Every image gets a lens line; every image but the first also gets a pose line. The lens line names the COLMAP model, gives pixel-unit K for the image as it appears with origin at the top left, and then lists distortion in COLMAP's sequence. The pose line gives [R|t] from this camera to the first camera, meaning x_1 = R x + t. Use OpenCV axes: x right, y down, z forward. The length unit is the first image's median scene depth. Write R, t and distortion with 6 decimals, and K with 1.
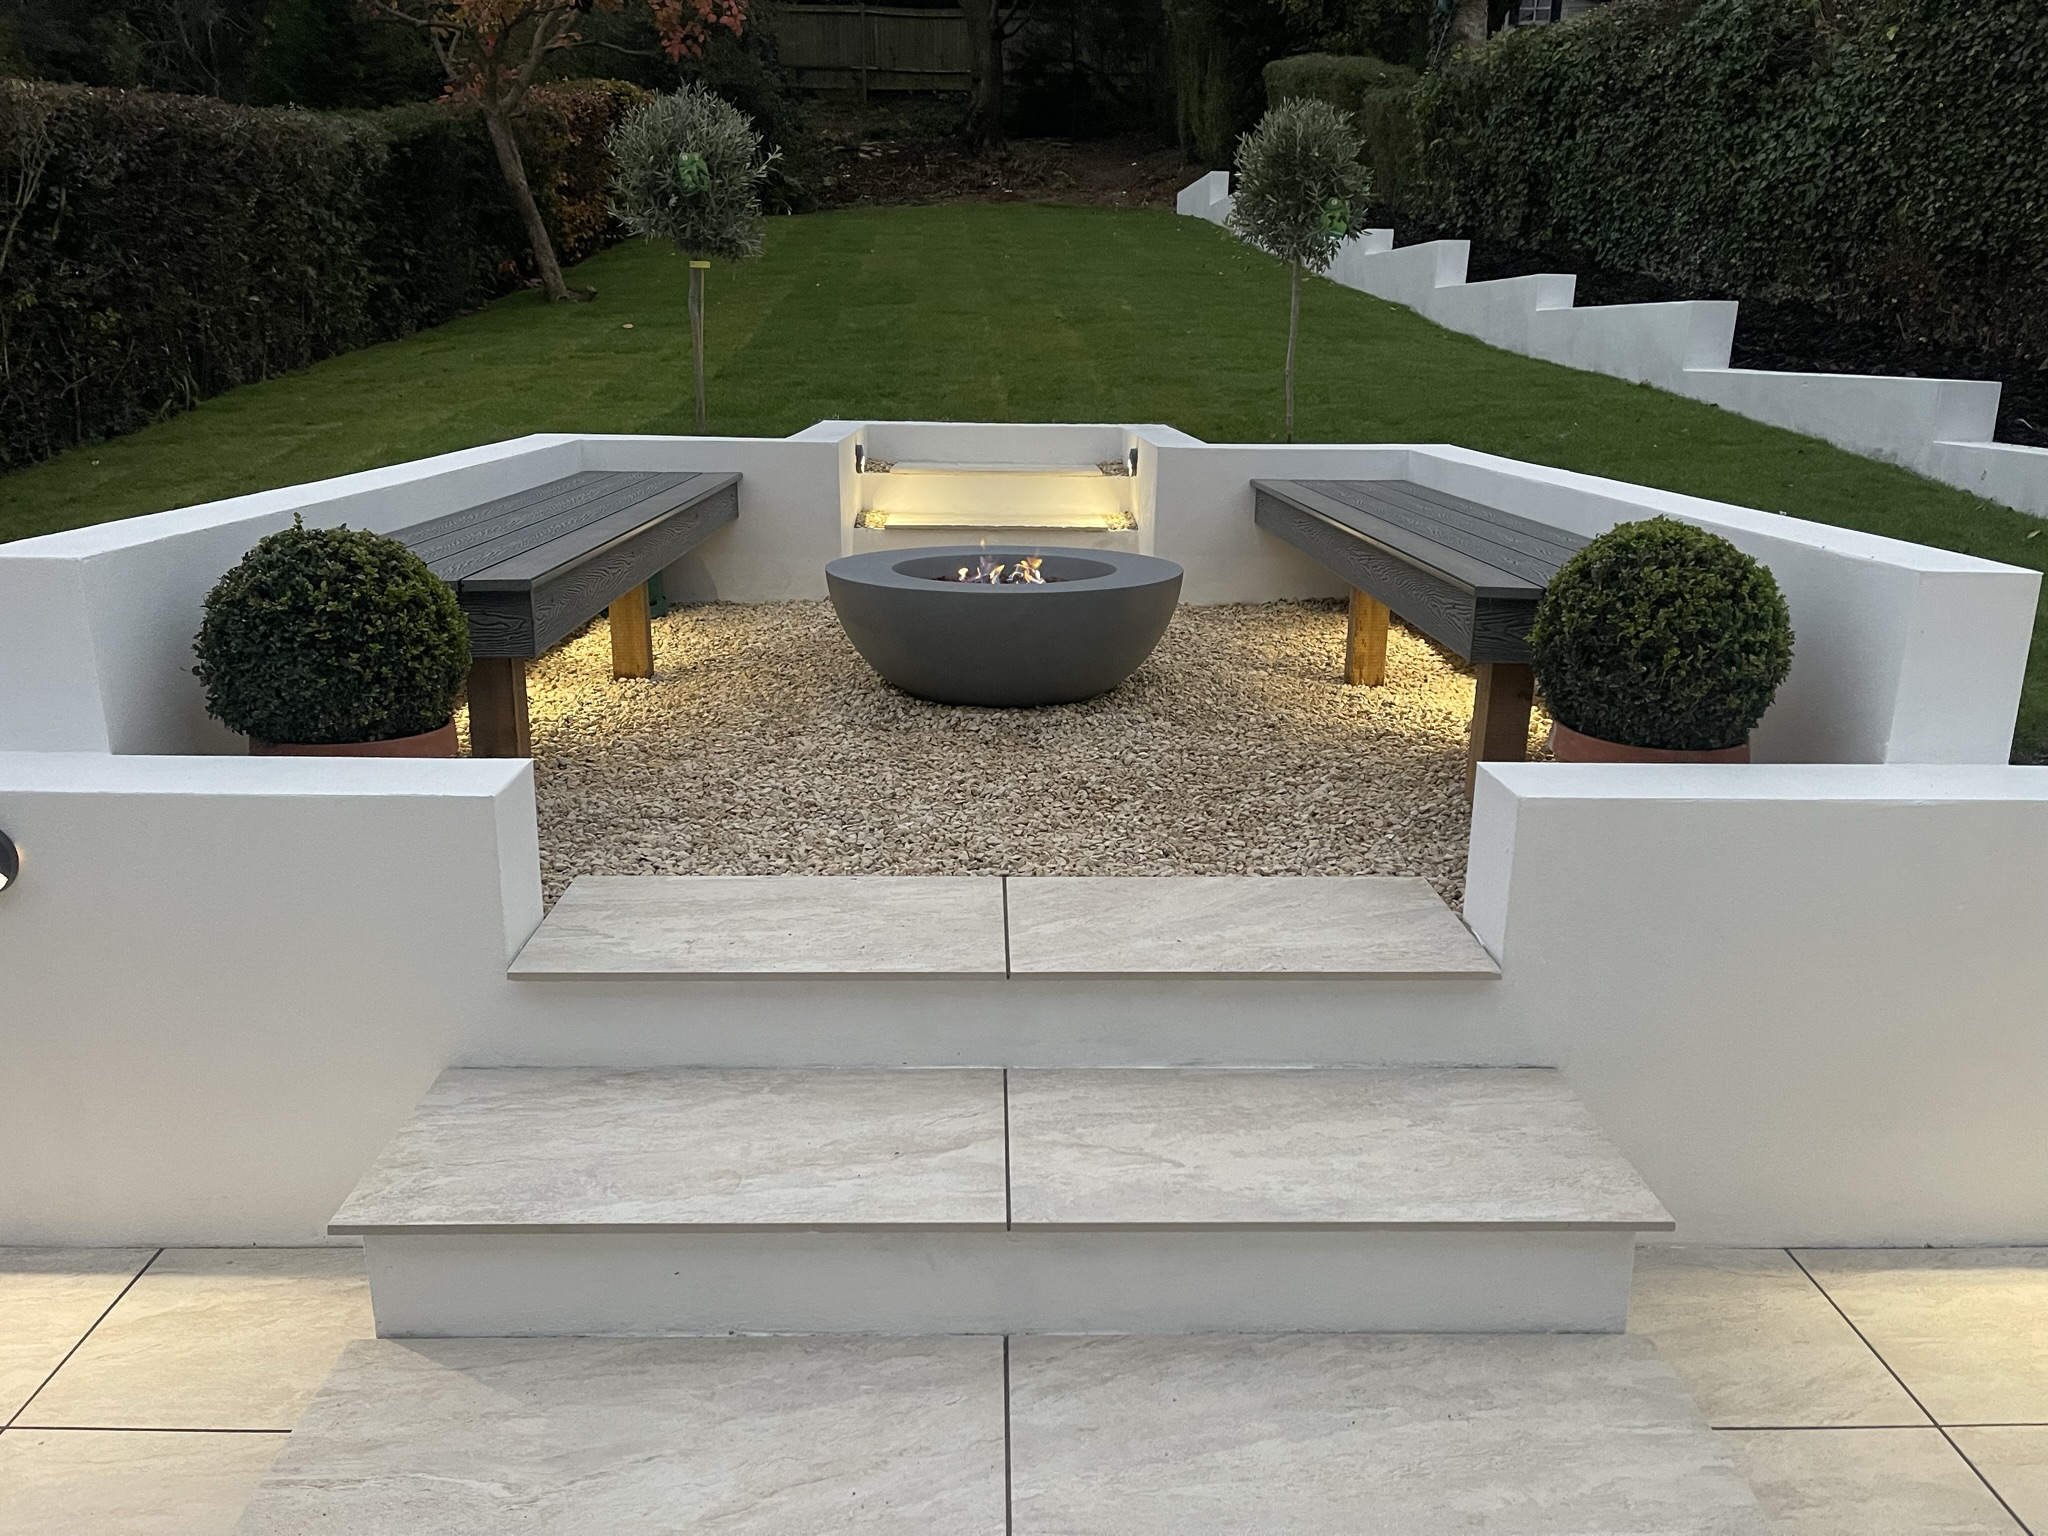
lens RADIAL K [[1550.1, 0, 1025.1], [0, 1550.1, 754.7], [0, 0, 1]] dist [0.047959, -0.041761]
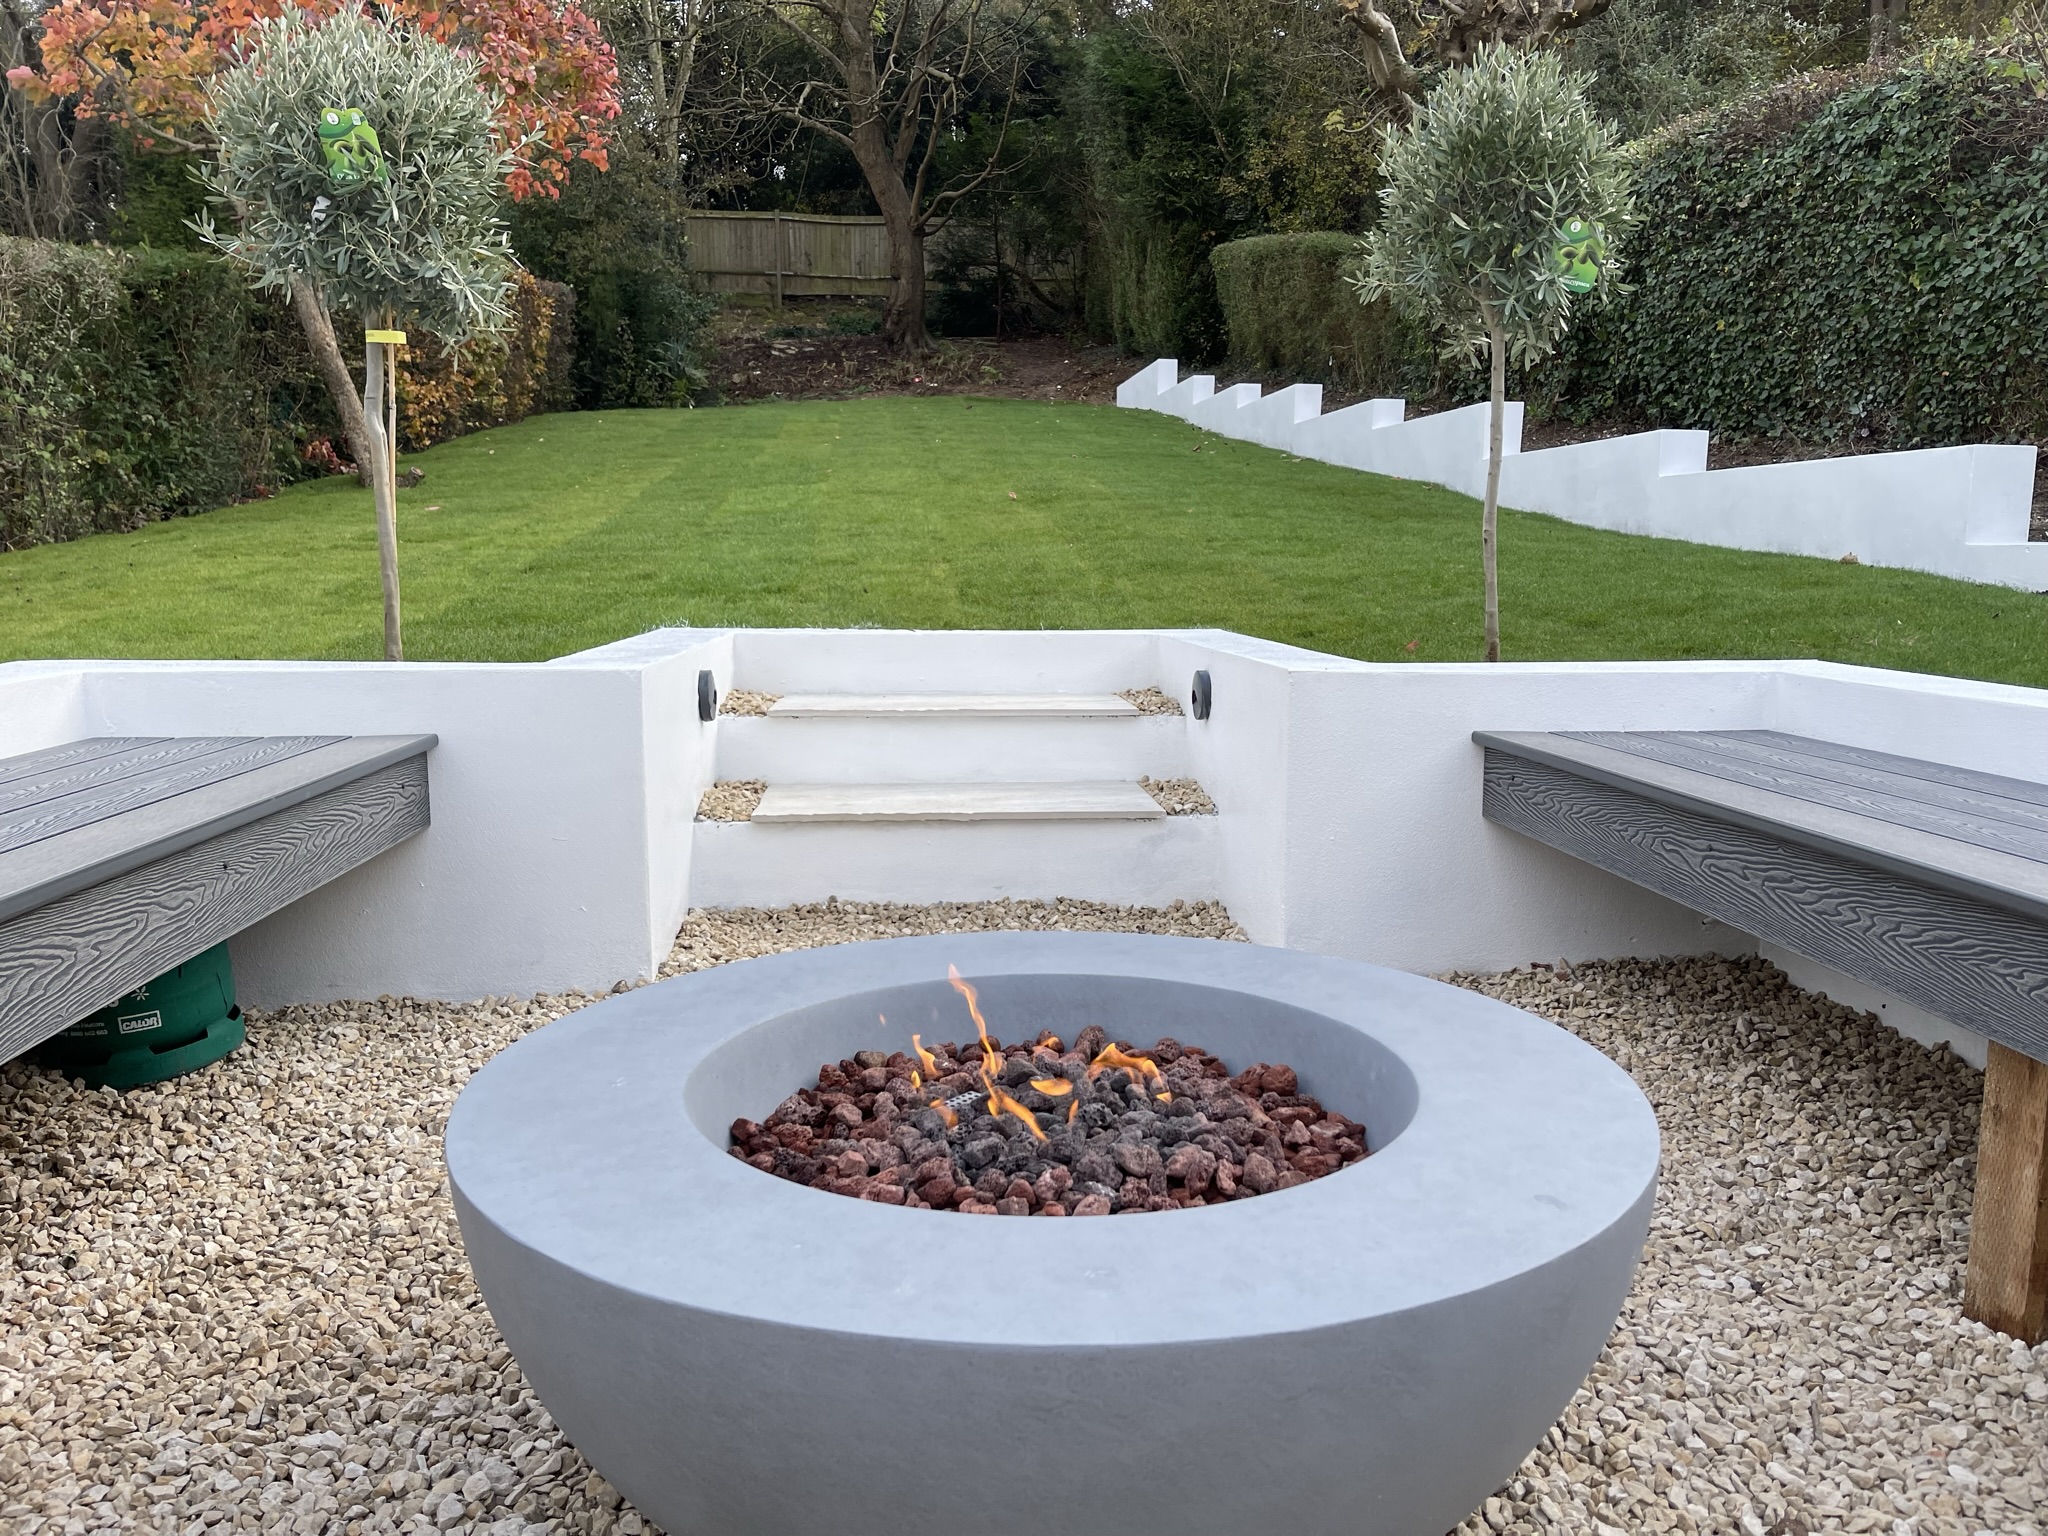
lens RADIAL K [[1548.8, 0, 1047.2], [0, 1548.8, 772.4], [0, 0, 1]] dist [0.044601, -0.046940]
pose [[0.997855, -0.015874, 0.063504, -0.048024], [0.023350, 0.992647, -0.118772, -0.209119], [-0.061152, 0.120000, 0.990889, 0.988386]]
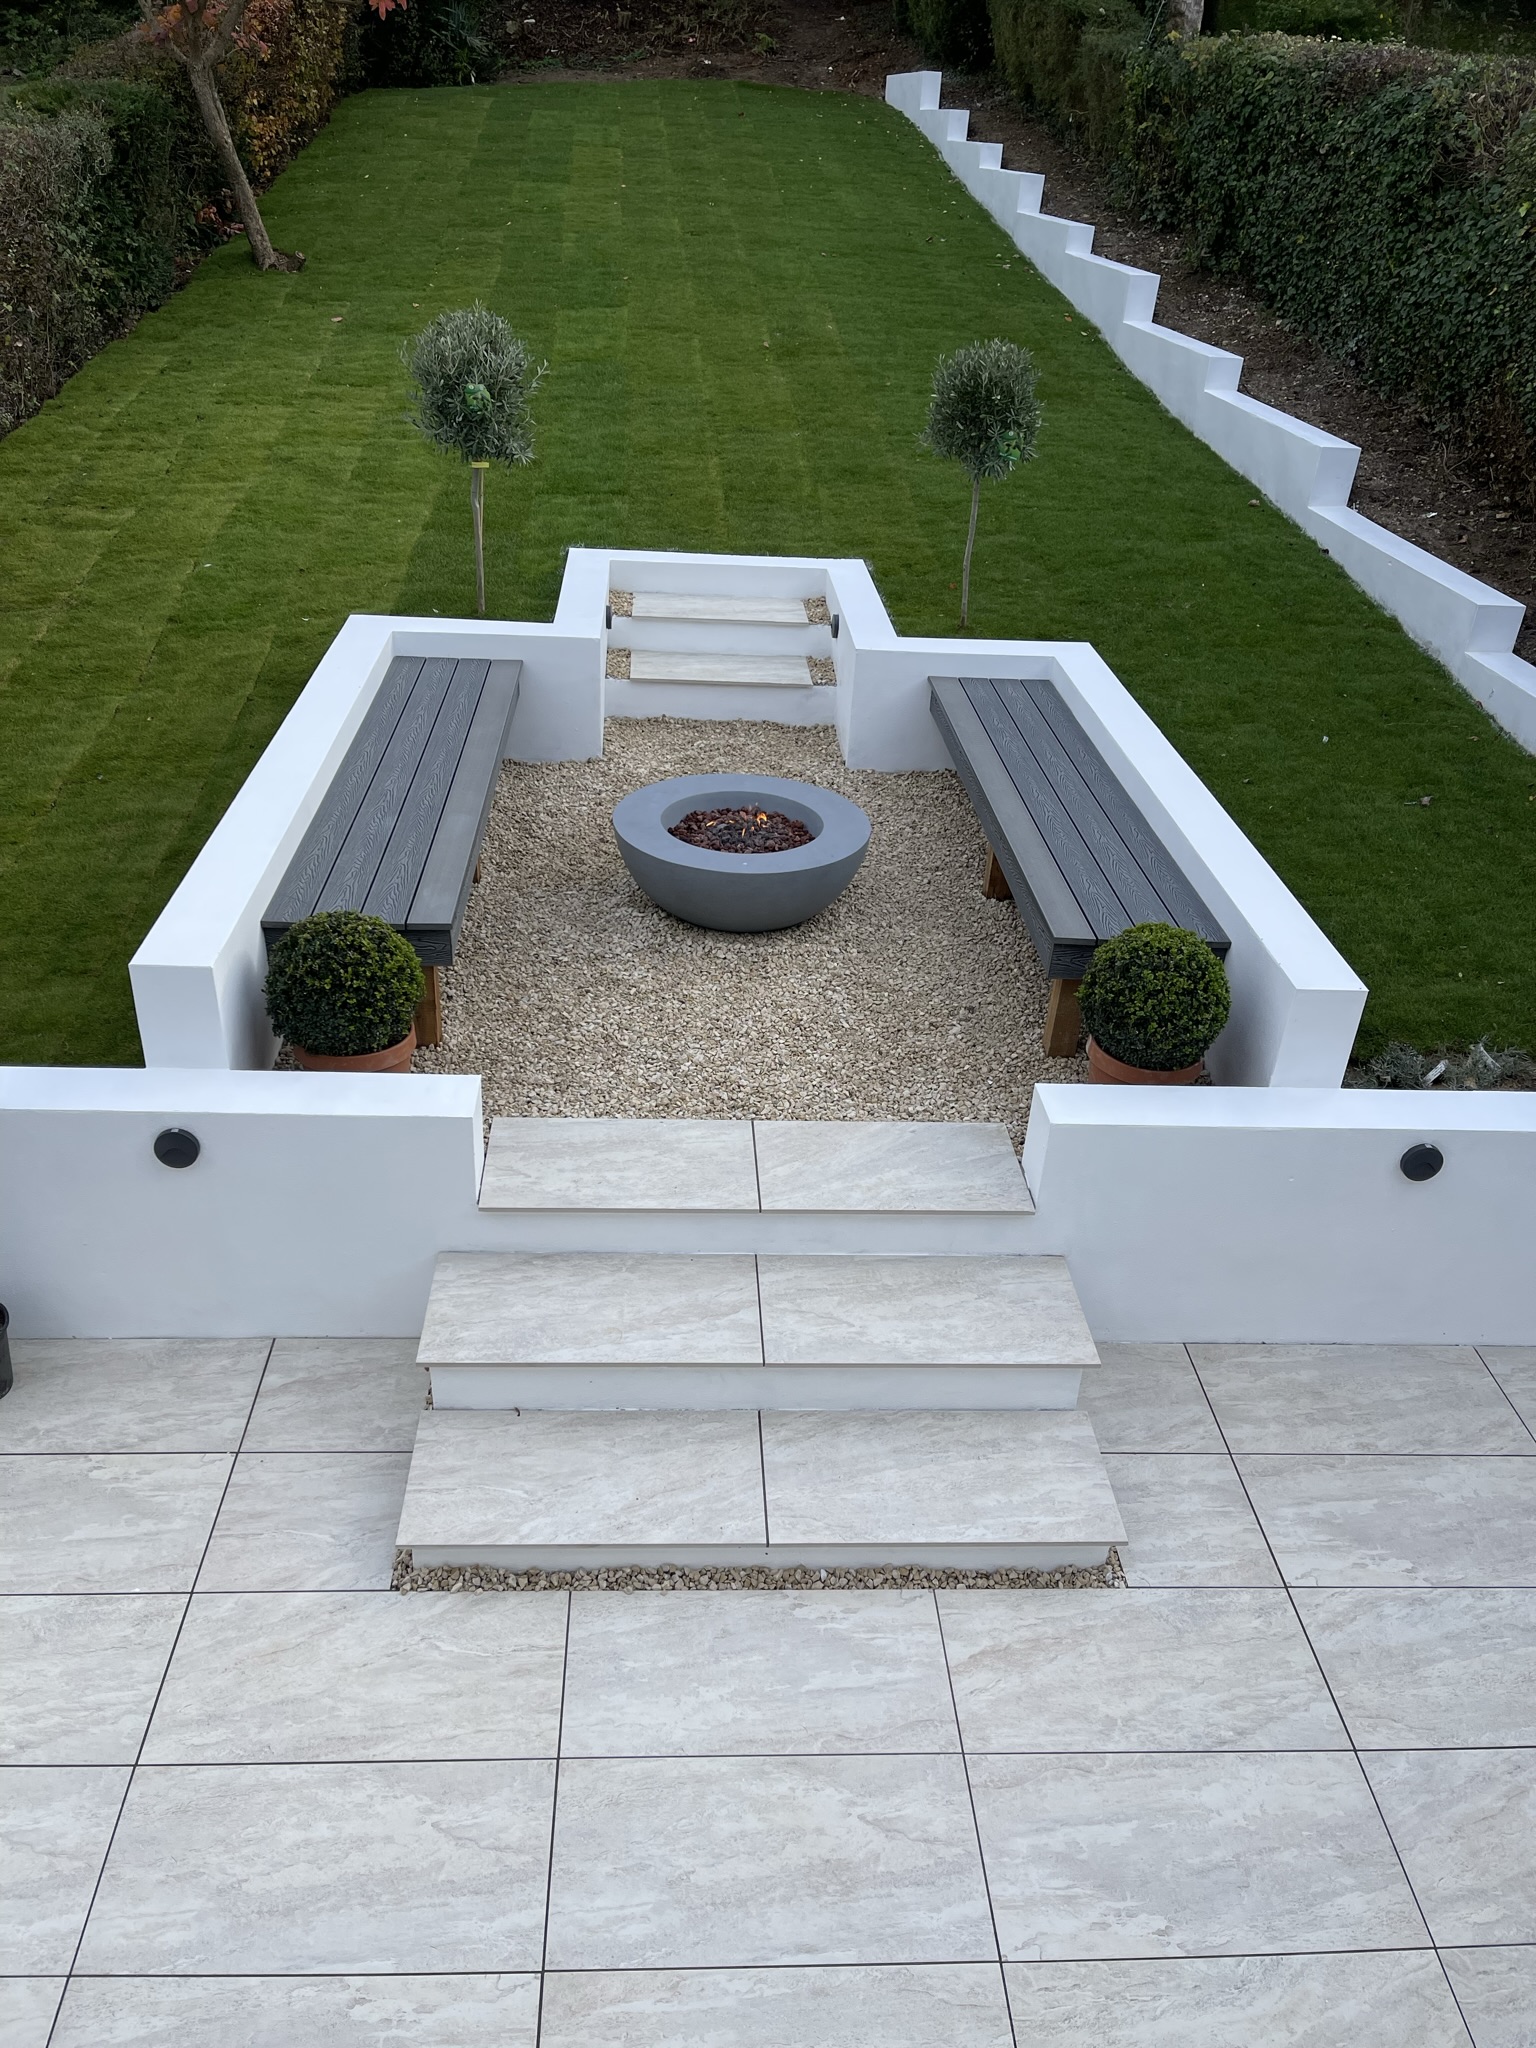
lens RADIAL K [[1550.5, 0, 768.0], [0, 1550.5, 1024.0], [0, 0, 1]] dist [0.090149, -0.127501]
pose [[0.998583, 0.020085, 0.049272, -0.080018], [-0.032311, 0.964628, 0.261627, -0.450975], [-0.042274, -0.262849, 0.963911, -0.560734]]
